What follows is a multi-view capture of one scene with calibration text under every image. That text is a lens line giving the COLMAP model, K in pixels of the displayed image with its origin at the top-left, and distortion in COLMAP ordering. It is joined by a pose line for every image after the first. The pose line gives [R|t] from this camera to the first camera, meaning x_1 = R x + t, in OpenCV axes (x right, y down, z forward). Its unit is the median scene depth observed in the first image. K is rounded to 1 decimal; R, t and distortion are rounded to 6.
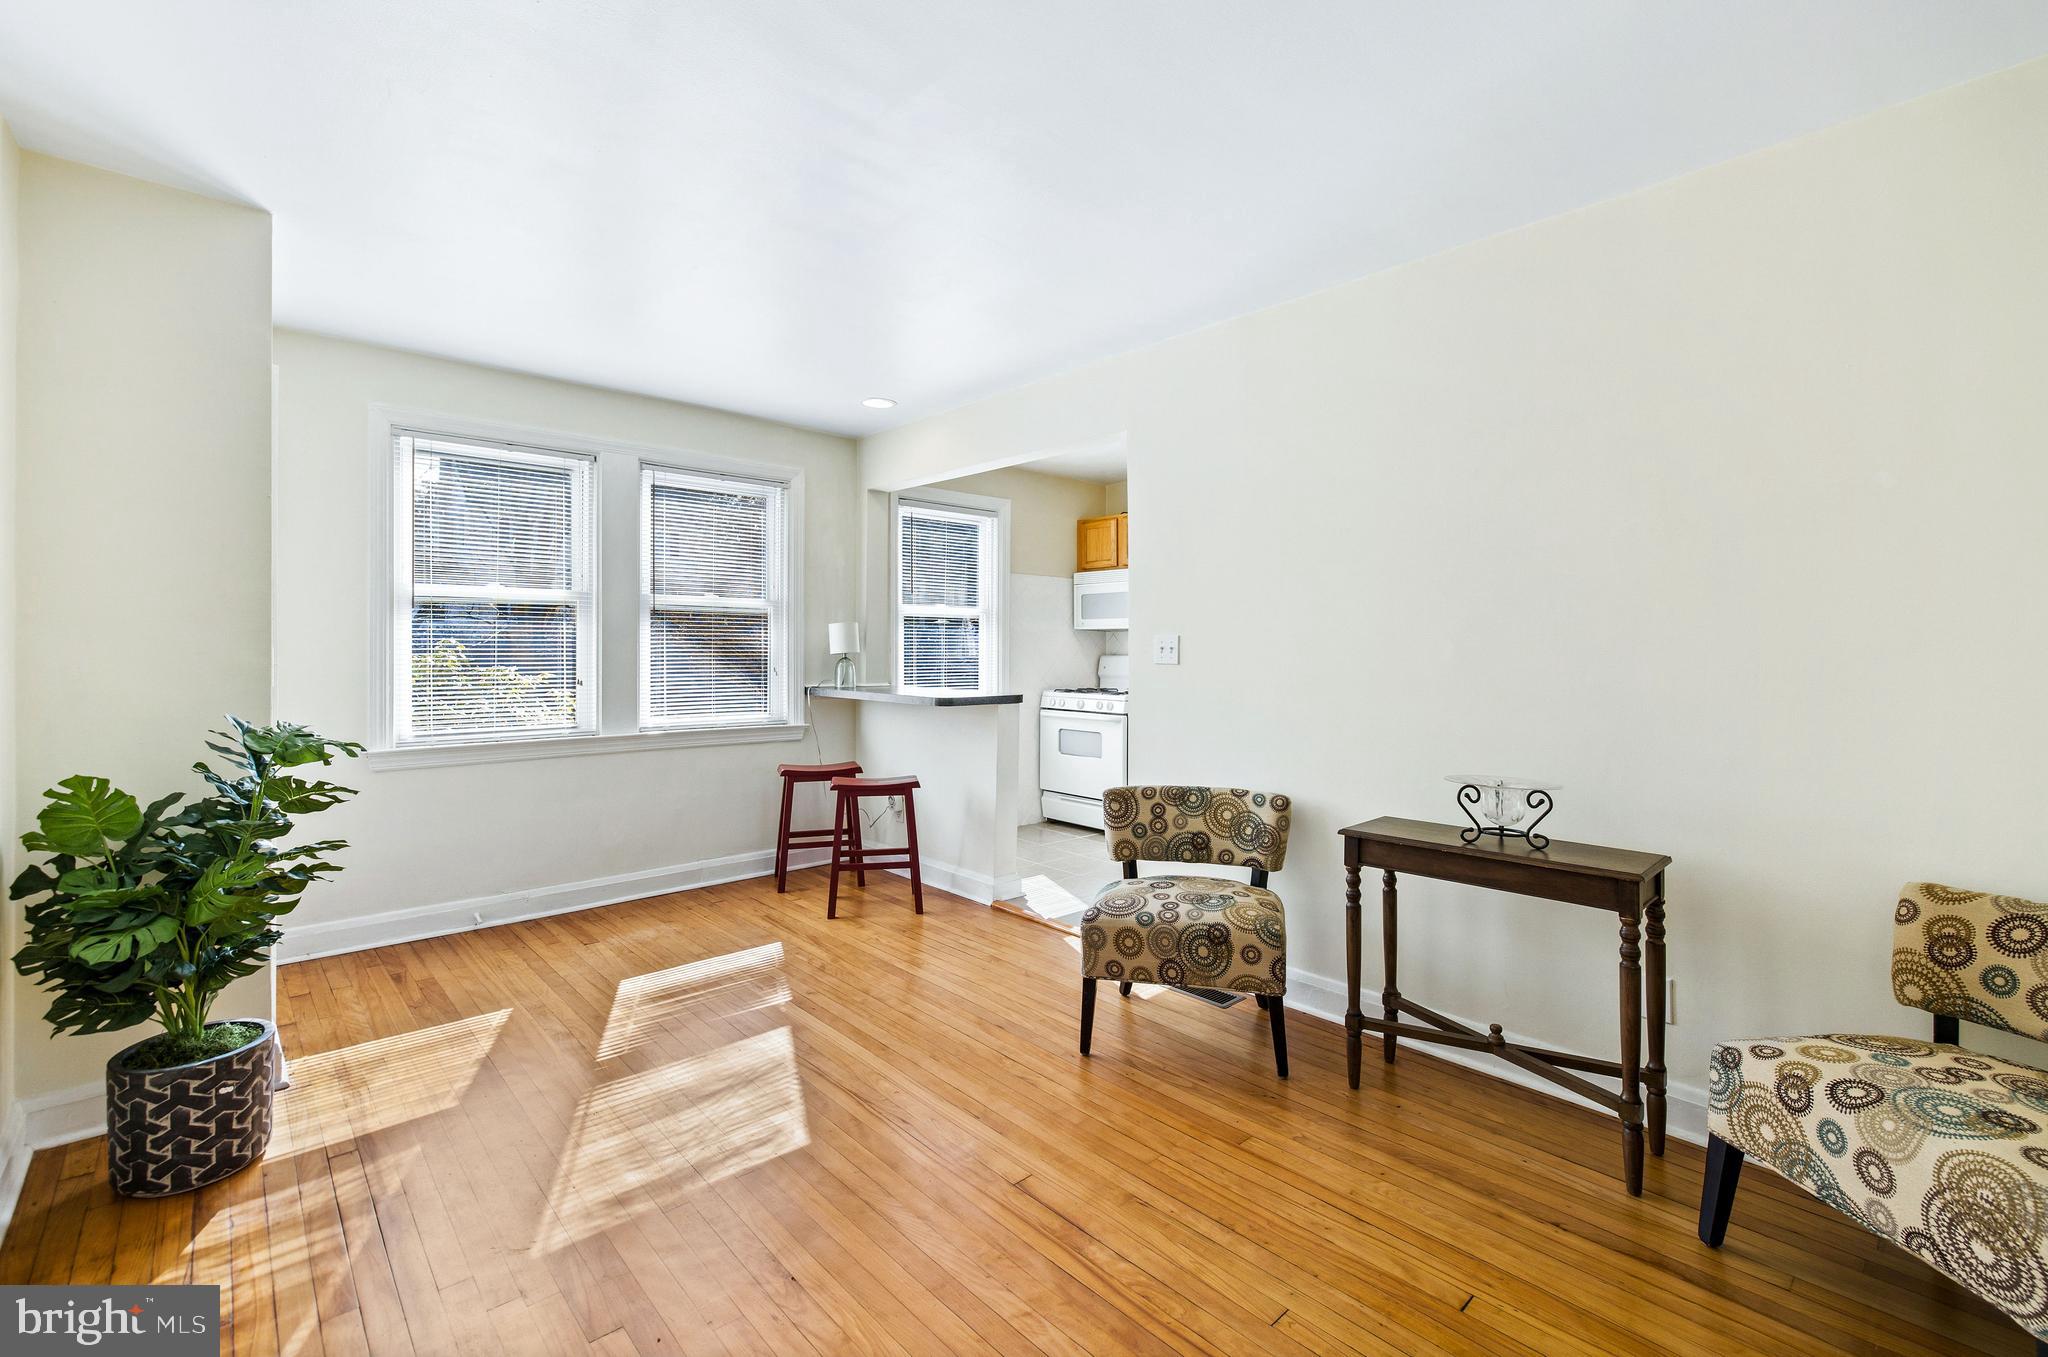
lens RADIAL K [[877.6, 0, 1025.5], [0, 877.6, 672.4], [0, 0, 1]] dist [0.003415, 0.000441]
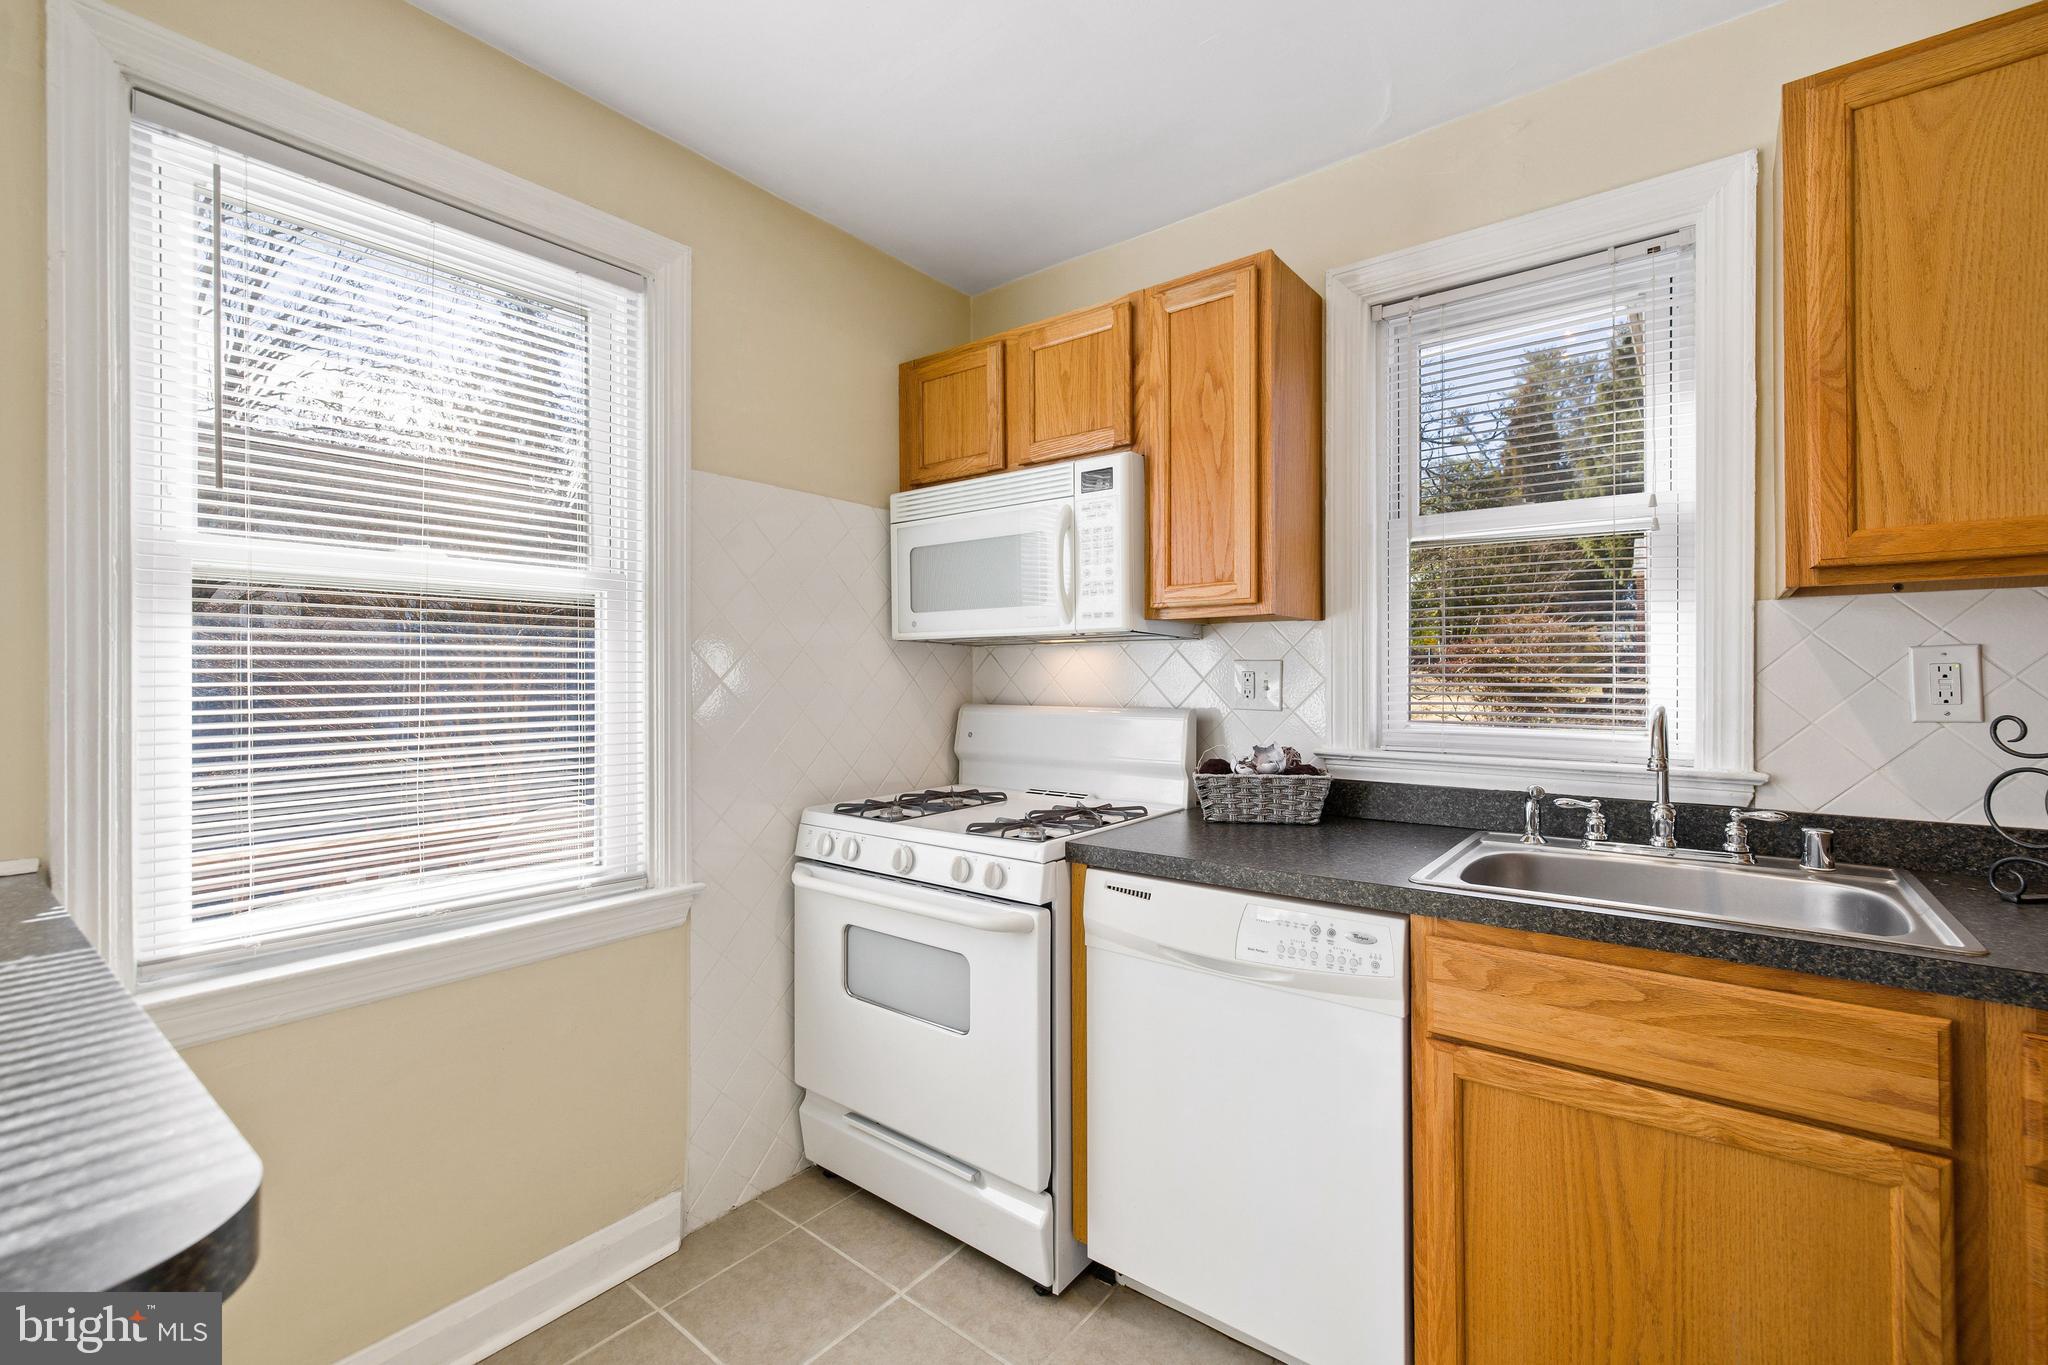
lens RADIAL K [[877.6, 0, 1025.5], [0, 877.6, 676.4], [0, 0, 1]] dist [0.003415, 0.000441]
pose [[0.983859, -0.006805, 0.178817, 0.055650], [0.011089, 0.999675, -0.022965, -0.029855], [-0.178602, 0.024577, 0.983614, 0.773461]]
